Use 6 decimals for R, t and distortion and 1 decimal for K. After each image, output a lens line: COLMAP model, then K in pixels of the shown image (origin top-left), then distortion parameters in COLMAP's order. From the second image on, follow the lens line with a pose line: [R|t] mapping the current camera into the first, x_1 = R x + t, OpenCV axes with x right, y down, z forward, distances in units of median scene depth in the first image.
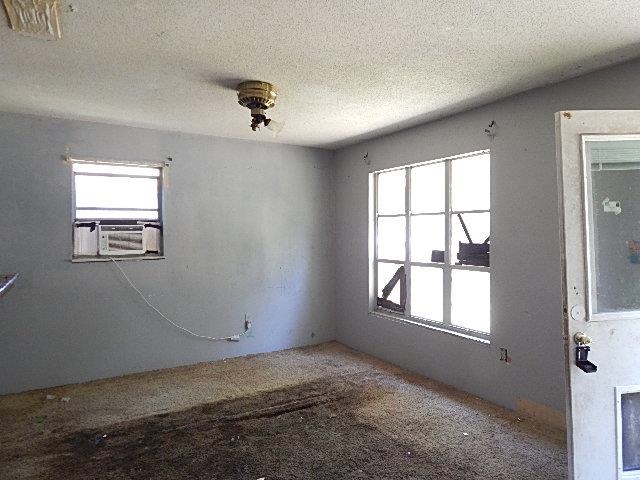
lens RADIAL K [[416.7, 0, 320.0], [0, 416.7, 240.0], [0, 0, 1]] dist [0.003544, 0.000462]
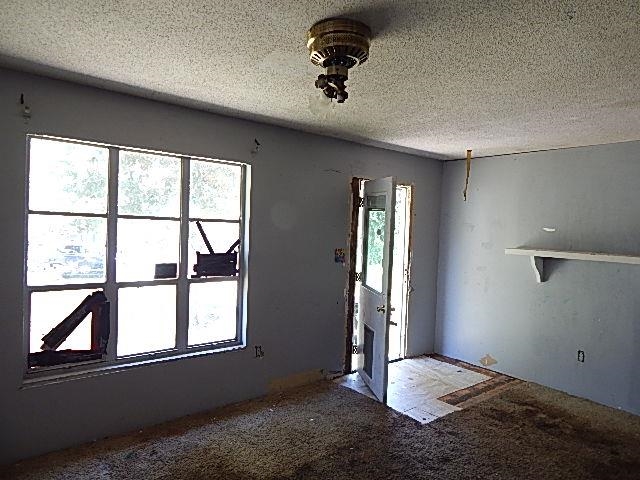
lens RADIAL K [[416.7, 0, 320.0], [0, 416.7, 240.0], [0, 0, 1]] dist [0.003544, 0.000462]
pose [[-0.115065, -0.033345, 0.992798, -0.568624], [-0.018342, 0.999337, 0.031439, -0.053200], [-0.993189, -0.014592, -0.115601, 0.801754]]
